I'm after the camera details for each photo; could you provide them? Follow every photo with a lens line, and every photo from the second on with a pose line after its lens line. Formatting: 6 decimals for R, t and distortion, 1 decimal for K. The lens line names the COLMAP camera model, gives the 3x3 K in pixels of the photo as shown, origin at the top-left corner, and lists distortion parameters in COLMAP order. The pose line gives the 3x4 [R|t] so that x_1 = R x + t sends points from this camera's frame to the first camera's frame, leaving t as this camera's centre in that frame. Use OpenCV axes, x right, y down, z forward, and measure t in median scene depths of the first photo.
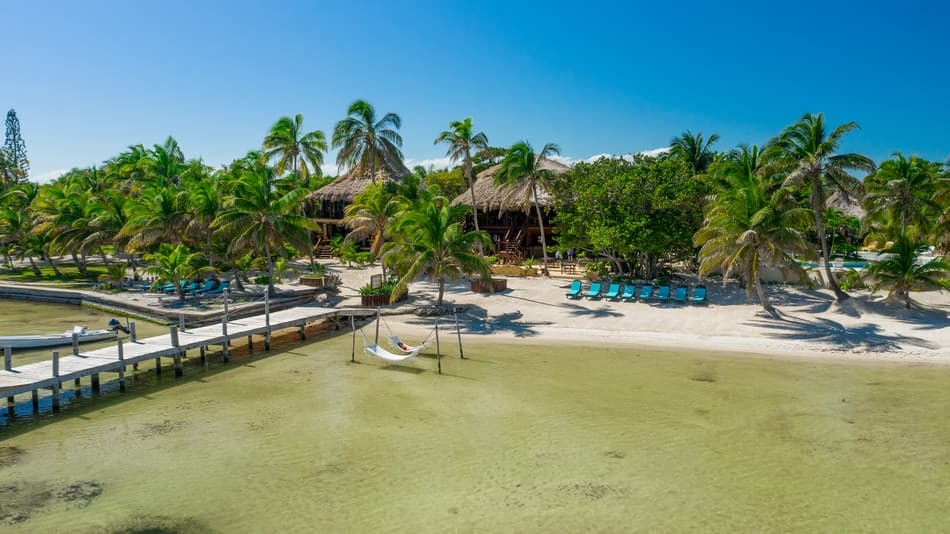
lens RADIAL K [[767.4, 0, 475.0], [0, 767.4, 267.0], [0, 0, 1]] dist [-0.001235, -0.001423]
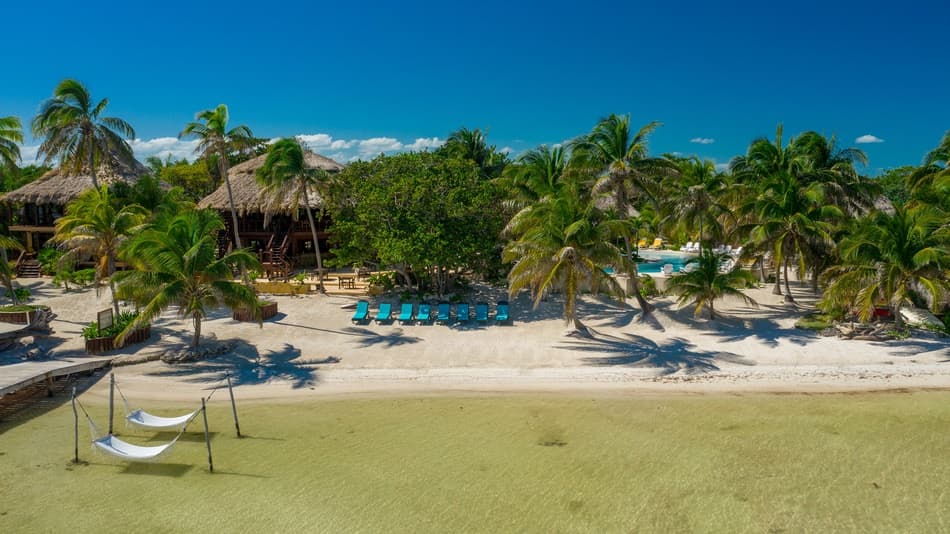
lens RADIAL K [[767.4, 0, 475.0], [0, 767.4, 267.0], [0, 0, 1]] dist [-0.001235, -0.001423]
pose [[0.946555, -0.038221, 0.320271, -0.022057], [0.031300, 0.999152, 0.026734, -0.039979], [-0.321021, -0.015281, 0.946949, 0.152387]]
